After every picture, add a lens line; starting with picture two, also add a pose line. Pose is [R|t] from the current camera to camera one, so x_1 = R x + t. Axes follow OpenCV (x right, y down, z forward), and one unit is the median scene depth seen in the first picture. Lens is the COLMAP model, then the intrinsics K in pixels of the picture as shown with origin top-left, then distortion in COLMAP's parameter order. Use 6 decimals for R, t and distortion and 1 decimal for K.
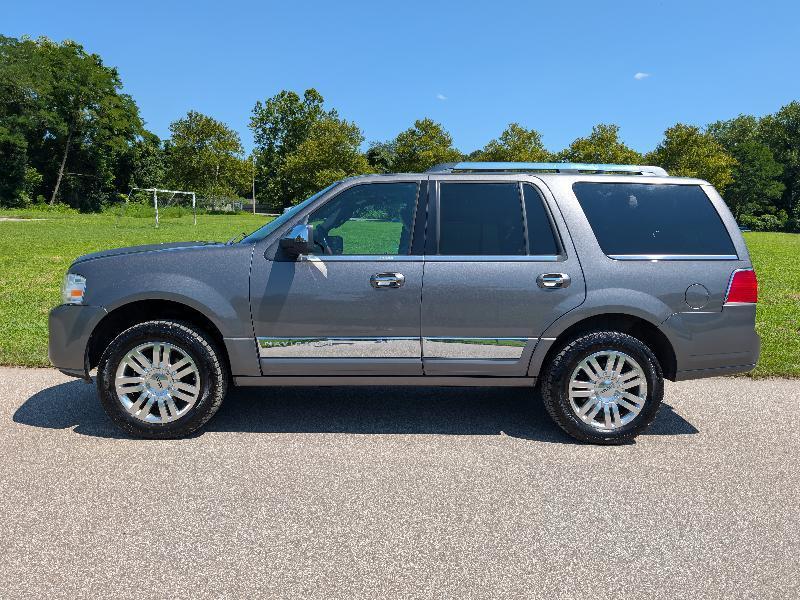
lens RADIAL K [[531.1, 0, 420.1], [0, 531.1, 300.1], [0, 0, 1]] dist [0.001543, -0.003523]
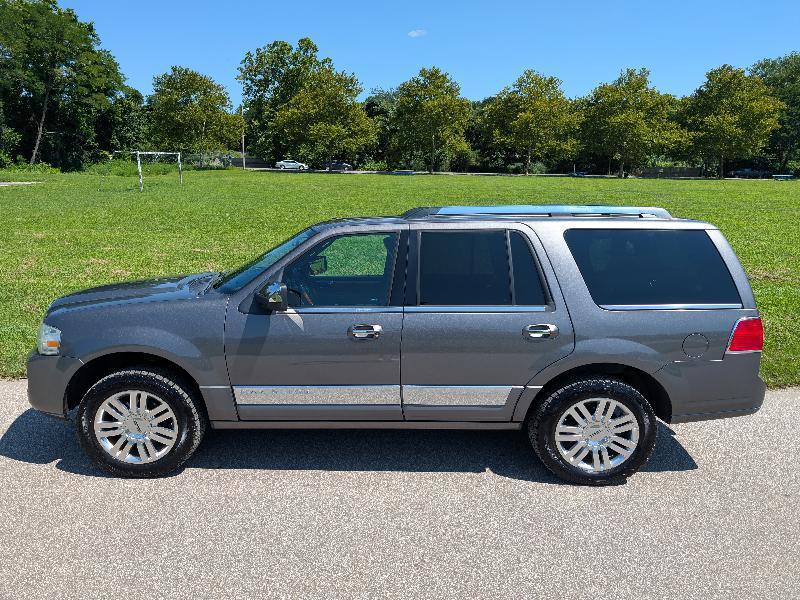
lens RADIAL K [[572.5, 0, 400.0], [0, 572.5, 300.0], [0, 0, 1]] dist [-0.000181, -0.001221]
pose [[0.998892, 0.017336, -0.043757, 0.037227], [-0.013363, 0.995897, 0.089498, -0.153533], [0.045129, -0.088814, 0.995025, -0.022425]]
